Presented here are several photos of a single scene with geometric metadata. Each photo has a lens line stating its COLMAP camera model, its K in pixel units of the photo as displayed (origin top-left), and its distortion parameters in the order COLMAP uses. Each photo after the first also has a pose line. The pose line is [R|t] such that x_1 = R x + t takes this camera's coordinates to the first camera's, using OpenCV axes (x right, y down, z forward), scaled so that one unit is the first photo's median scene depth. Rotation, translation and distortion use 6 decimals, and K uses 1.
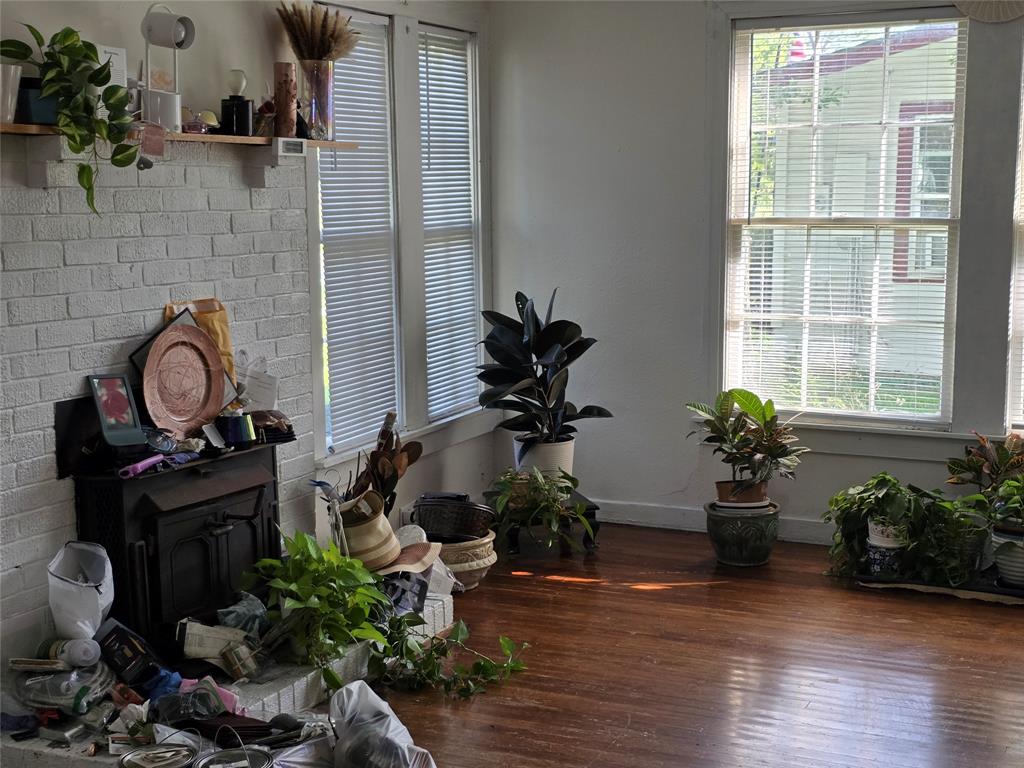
lens RADIAL K [[1421.2, 0, 512.0], [0, 1421.2, 384.0], [0, 0, 1]] dist [0.187180, -0.454739]
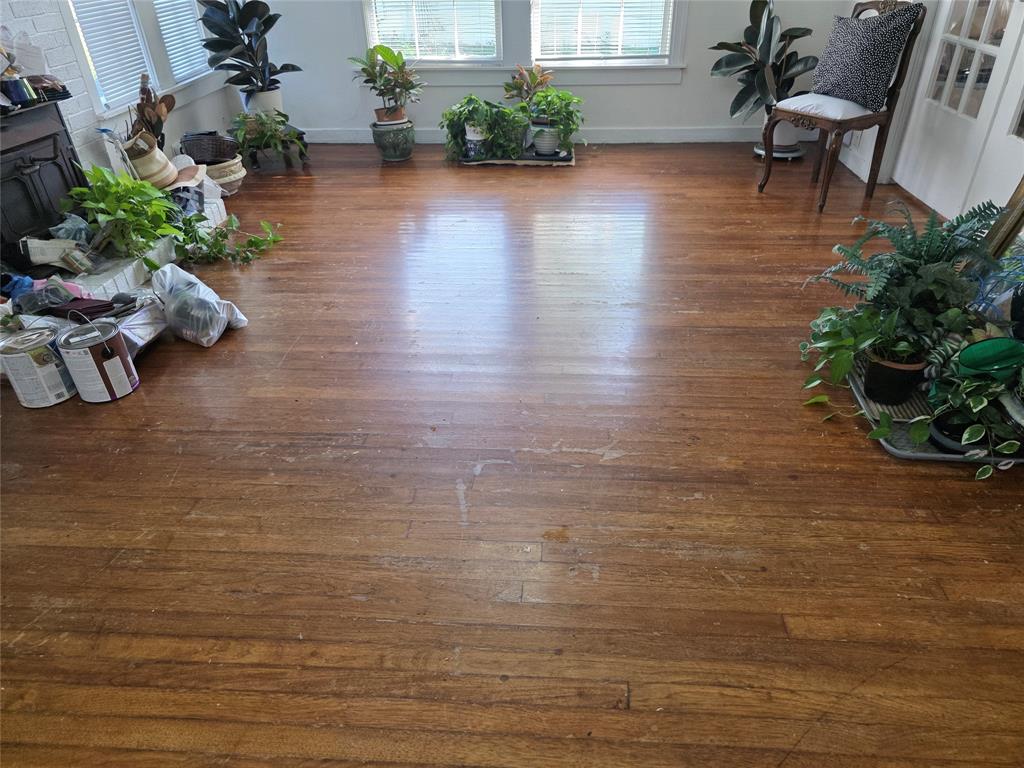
lens RADIAL K [[679.8, 0, 512.0], [0, 679.8, 384.0], [0, 0, 1]] dist [0.043142, -0.037389]
pose [[0.933582, -0.205870, 0.293330, -0.007850], [0.063215, 0.900295, 0.430666, 0.028965], [-0.352744, -0.383520, 0.853513, 0.180511]]
